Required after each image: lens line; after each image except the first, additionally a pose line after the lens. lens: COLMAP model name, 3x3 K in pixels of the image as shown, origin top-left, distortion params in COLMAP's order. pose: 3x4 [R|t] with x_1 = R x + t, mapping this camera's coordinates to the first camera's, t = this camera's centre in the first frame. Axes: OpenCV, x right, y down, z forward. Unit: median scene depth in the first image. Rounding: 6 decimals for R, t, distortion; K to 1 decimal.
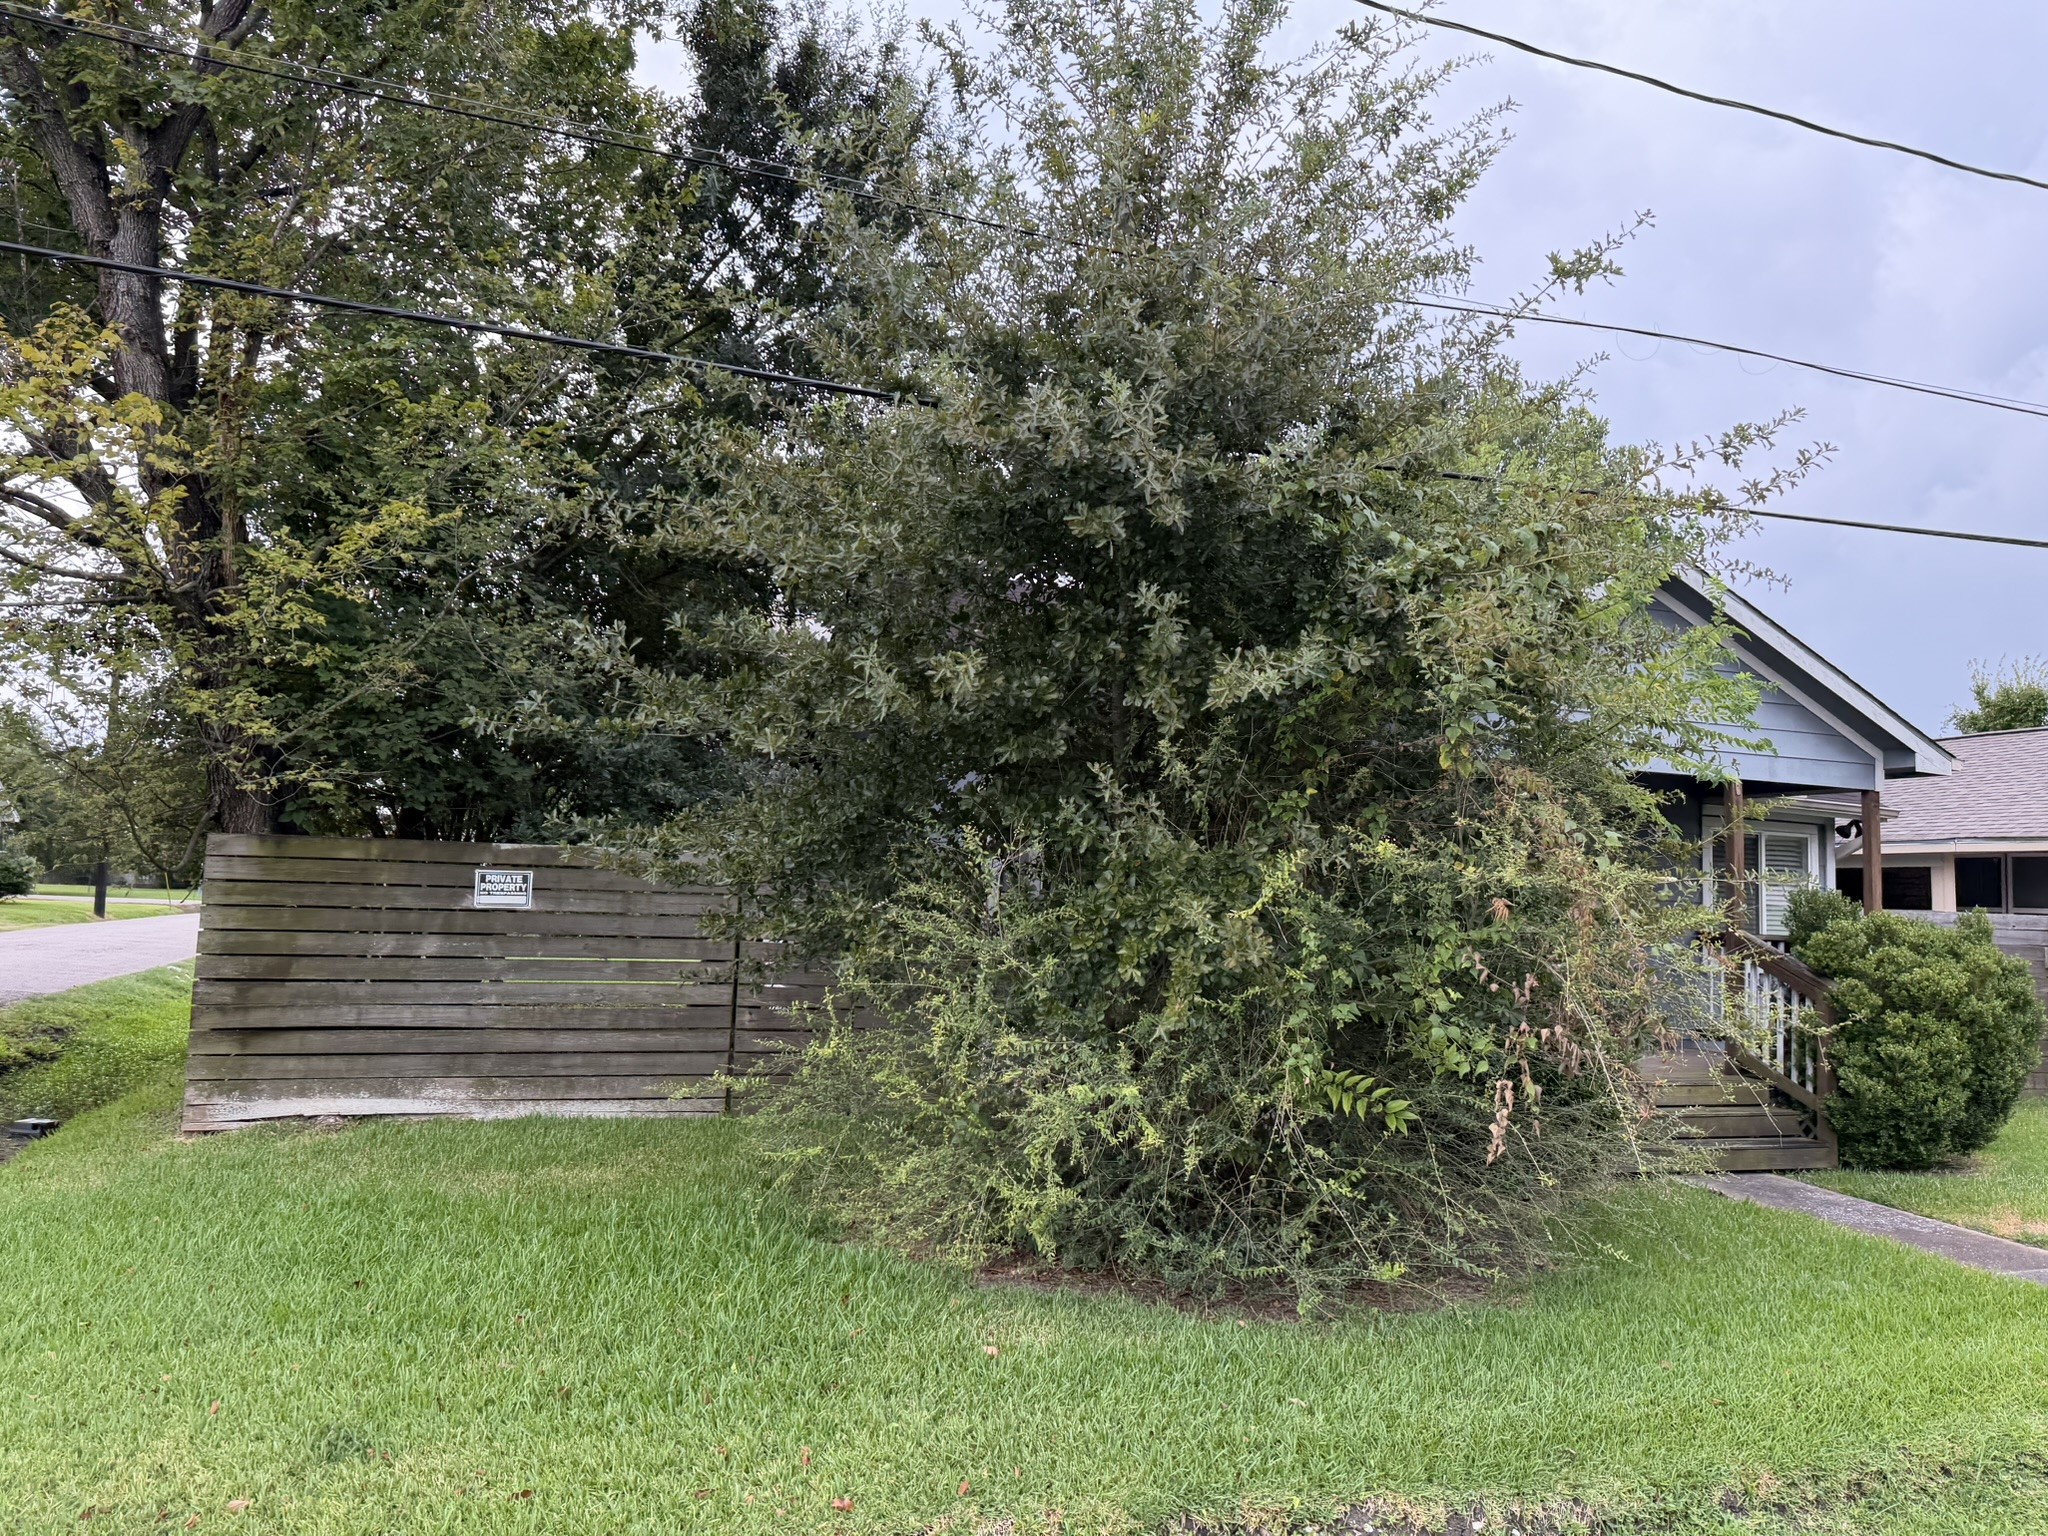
lens RADIAL K [[1449.8, 0, 1026.5], [0, 1449.8, 743.8], [0, 0, 1]] dist [0.022255, -0.025344]
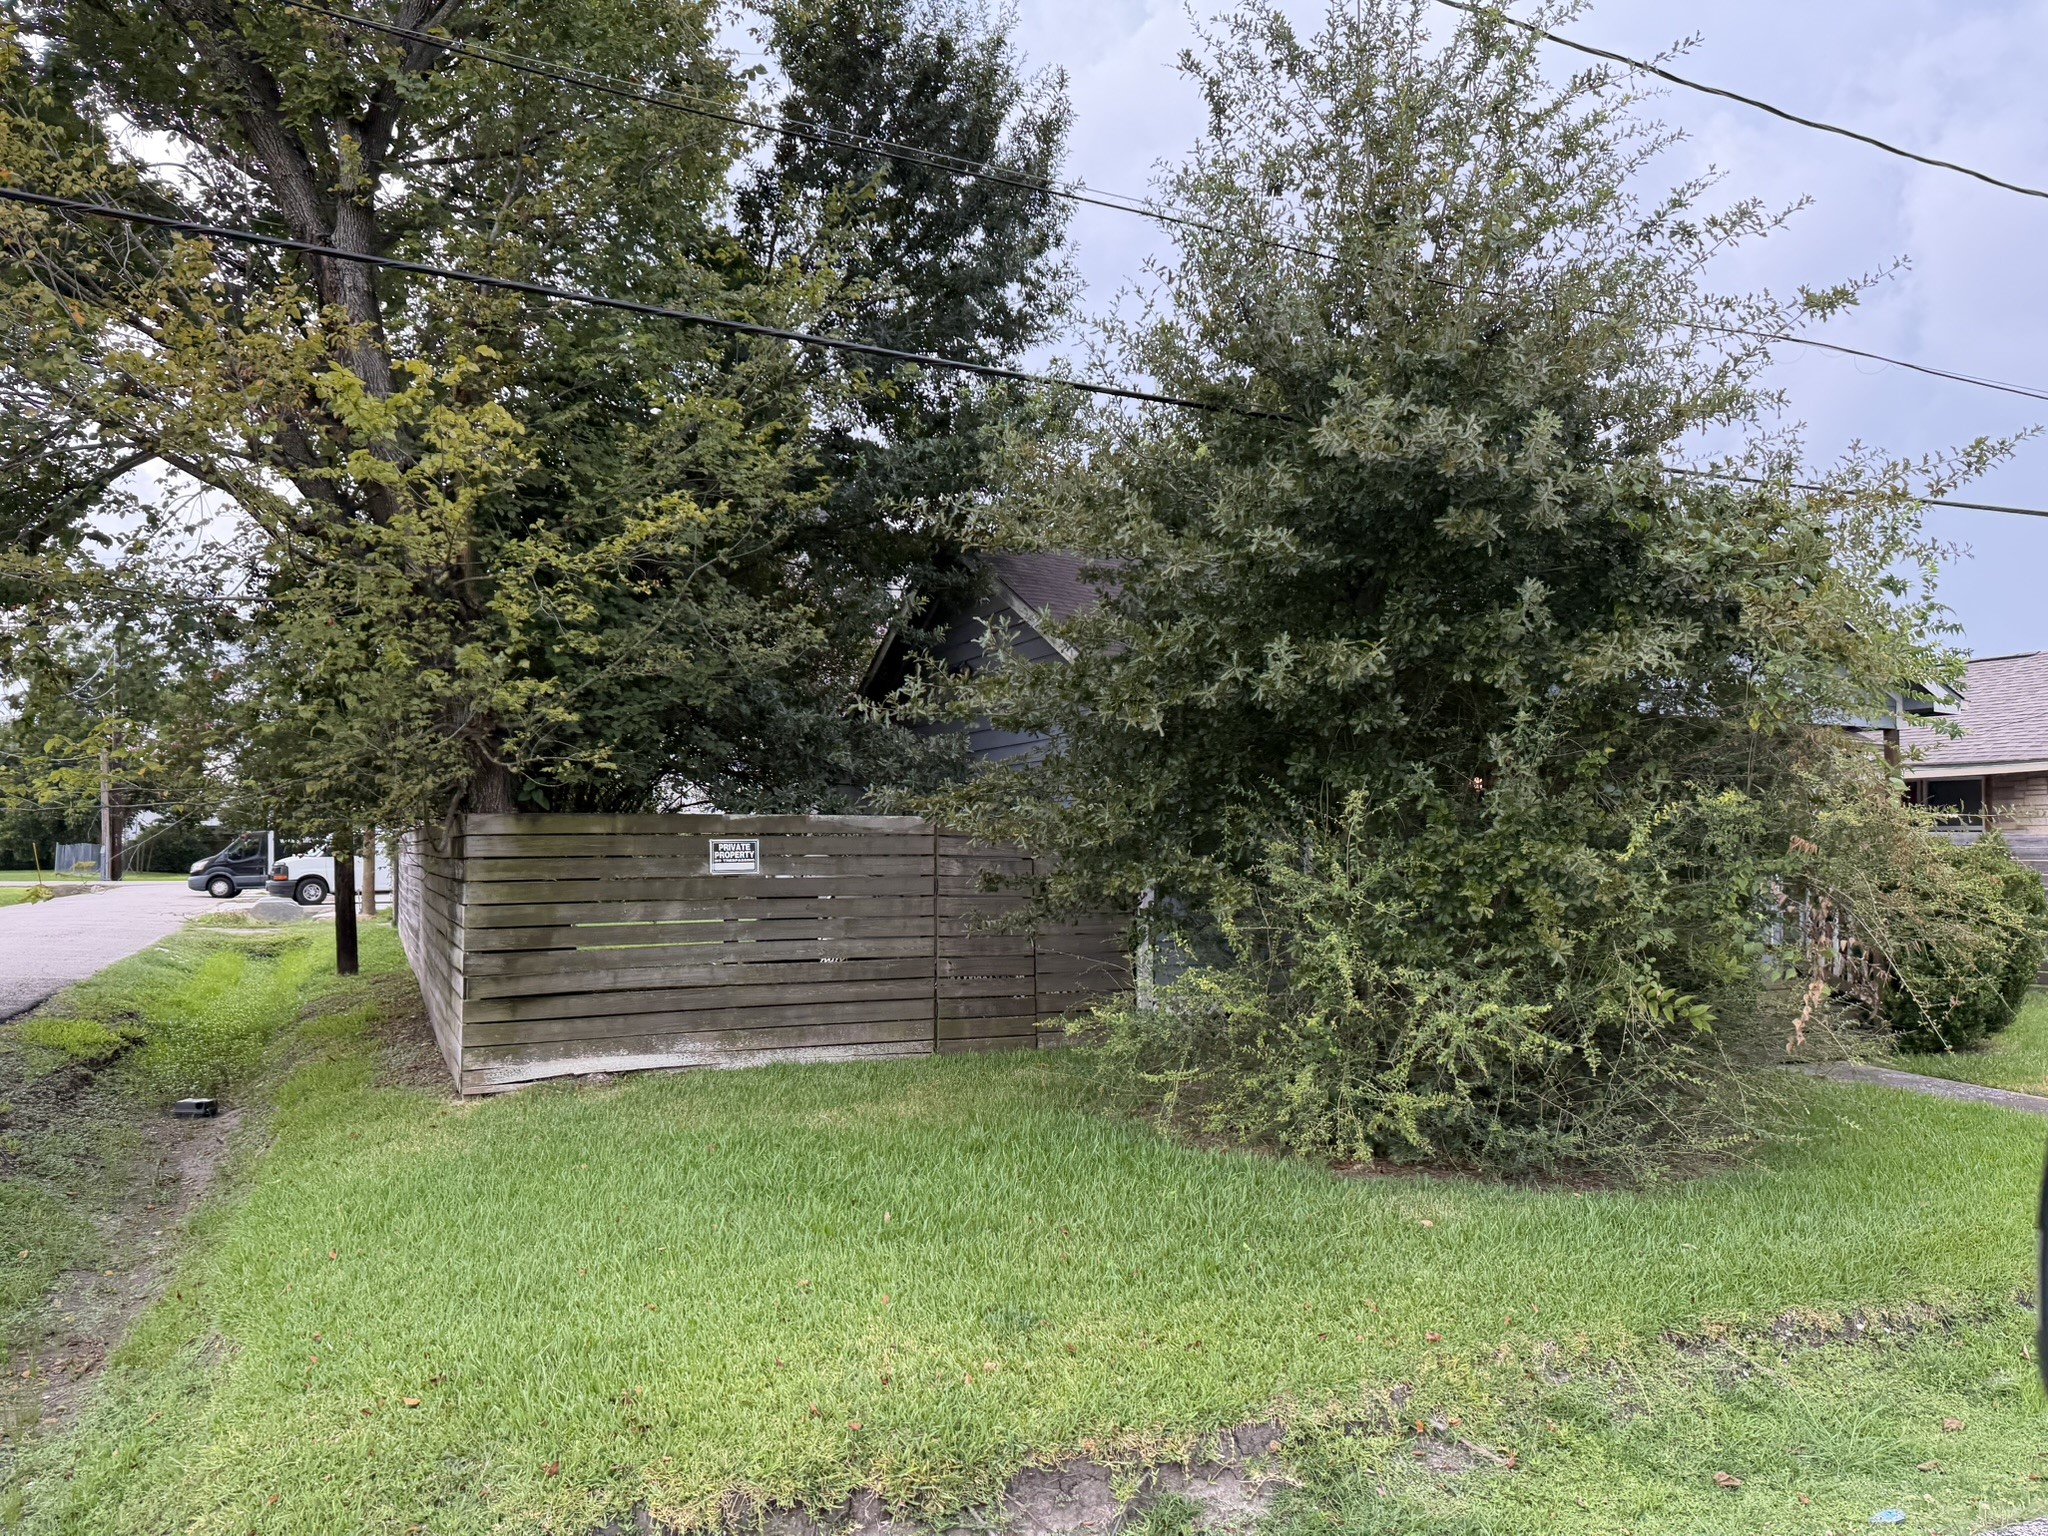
lens RADIAL K [[1443.8, 0, 1024.0], [0, 1443.8, 768.0], [0, 0, 1]] dist [0.044883, -0.052542]
pose [[0.993773, -0.029171, 0.107534, -0.316138], [0.023462, 0.998266, 0.053980, -0.021451], [-0.108922, -0.051121, 0.992735, -0.093543]]
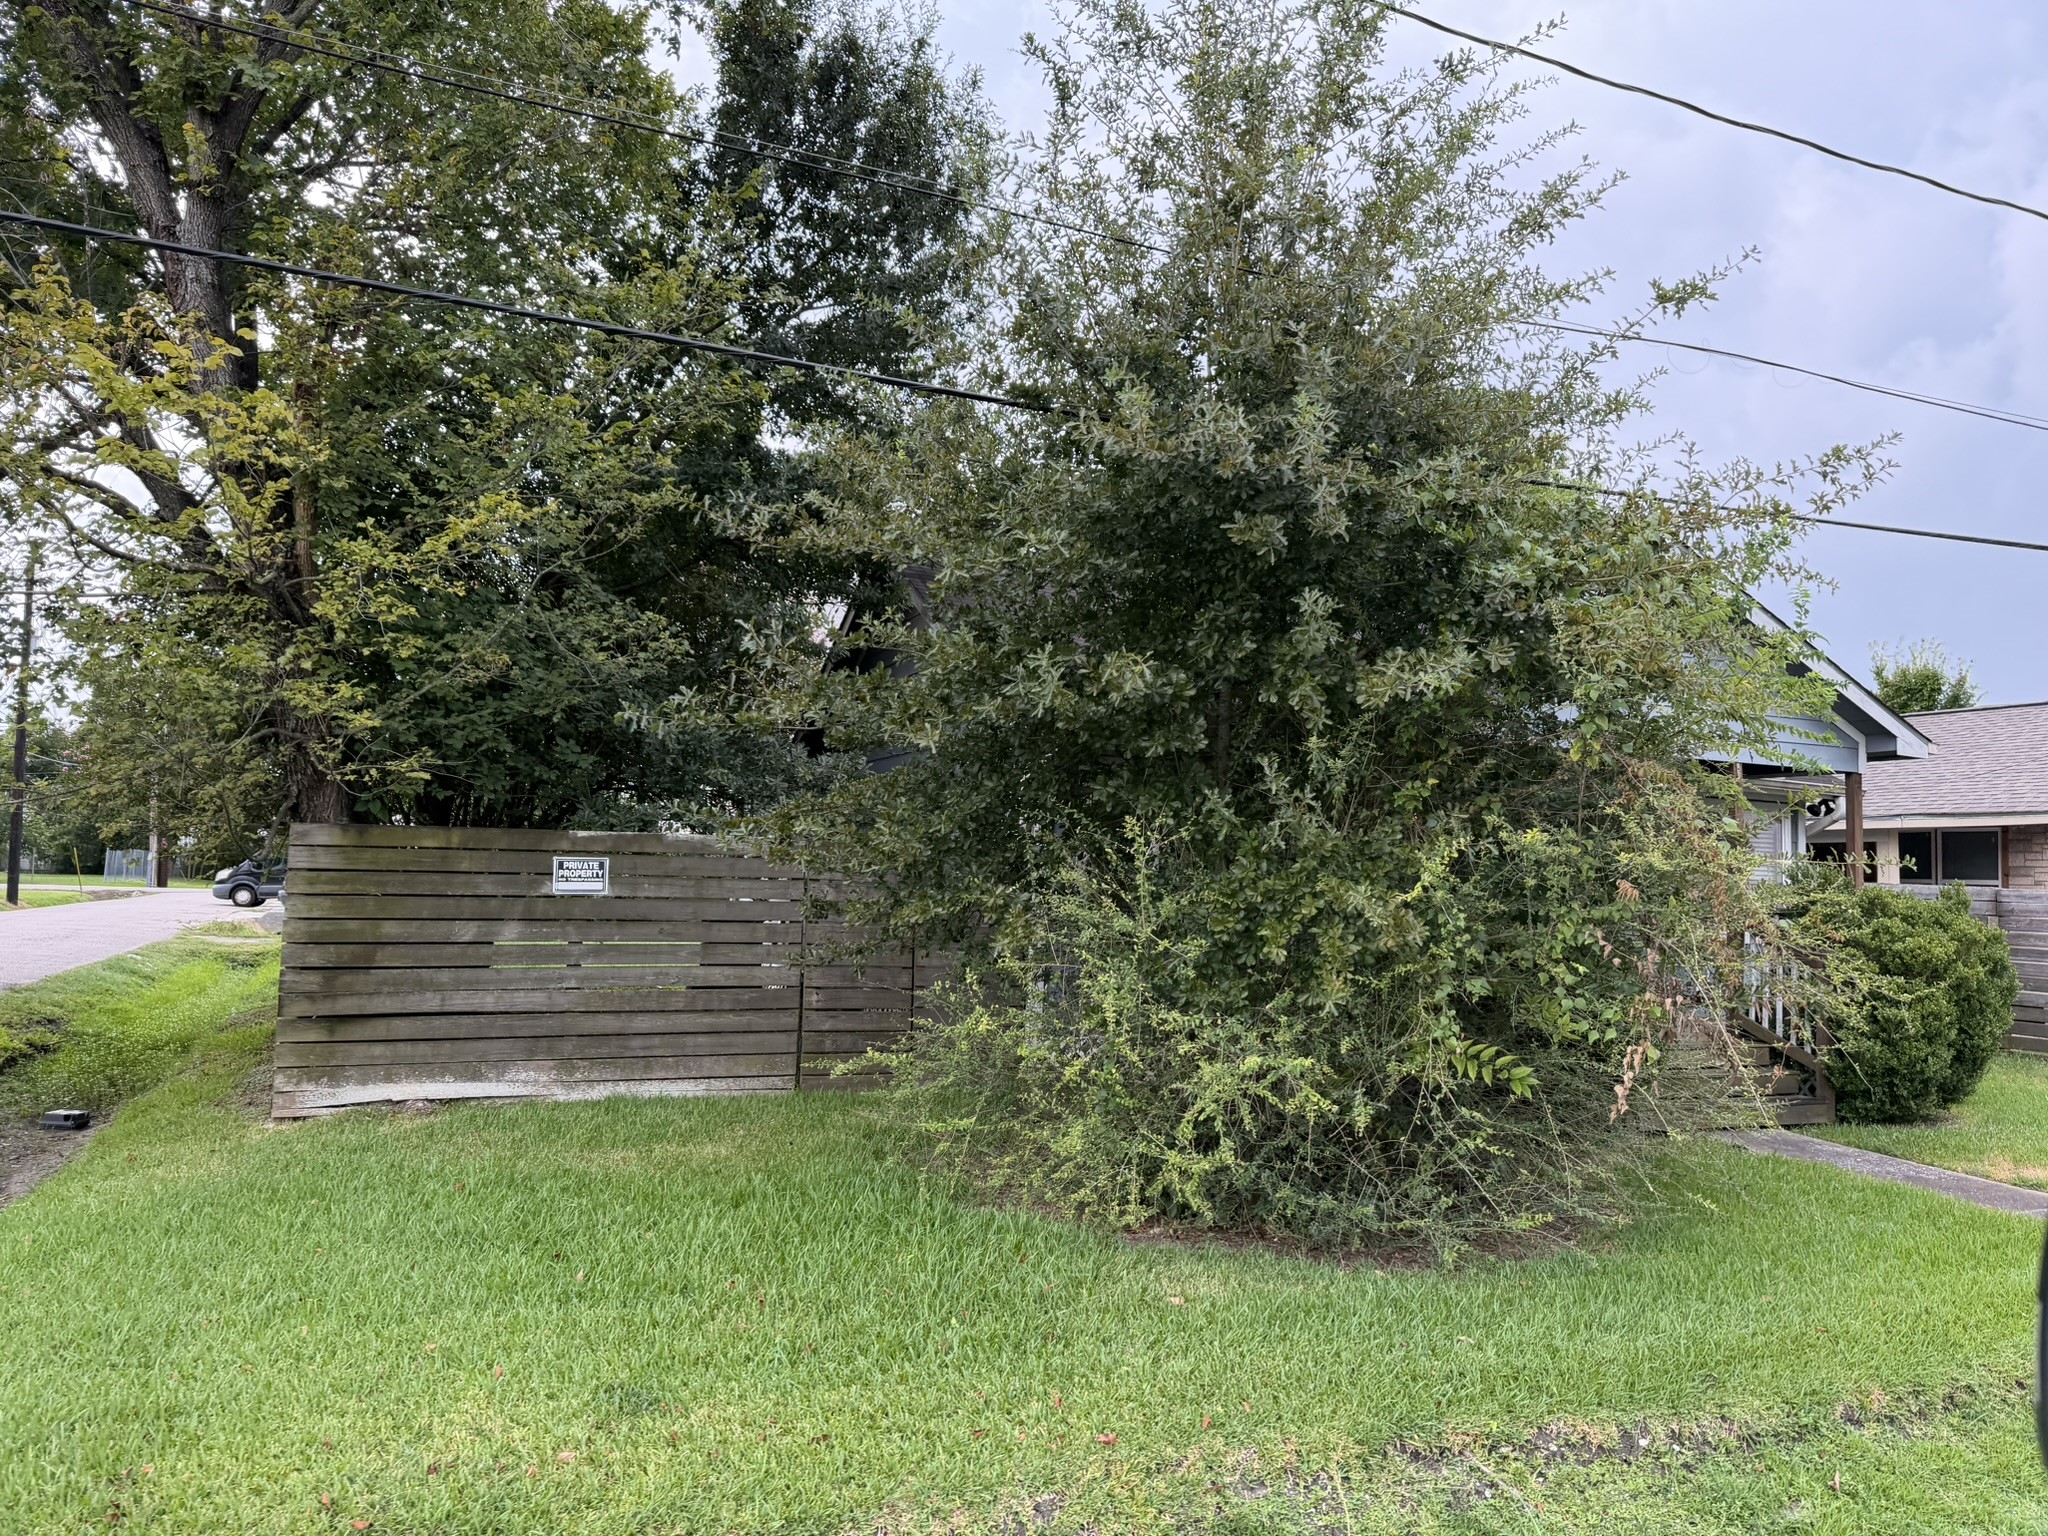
lens RADIAL K [[1443.8, 0, 1030.3], [0, 1443.8, 757.8], [0, 0, 1]] dist [0.039923, -0.046433]
pose [[0.997834, -0.003100, 0.065713, -0.135220], [0.001440, 0.999679, 0.025290, -0.009705], [-0.065770, -0.025140, 0.997518, -0.040175]]
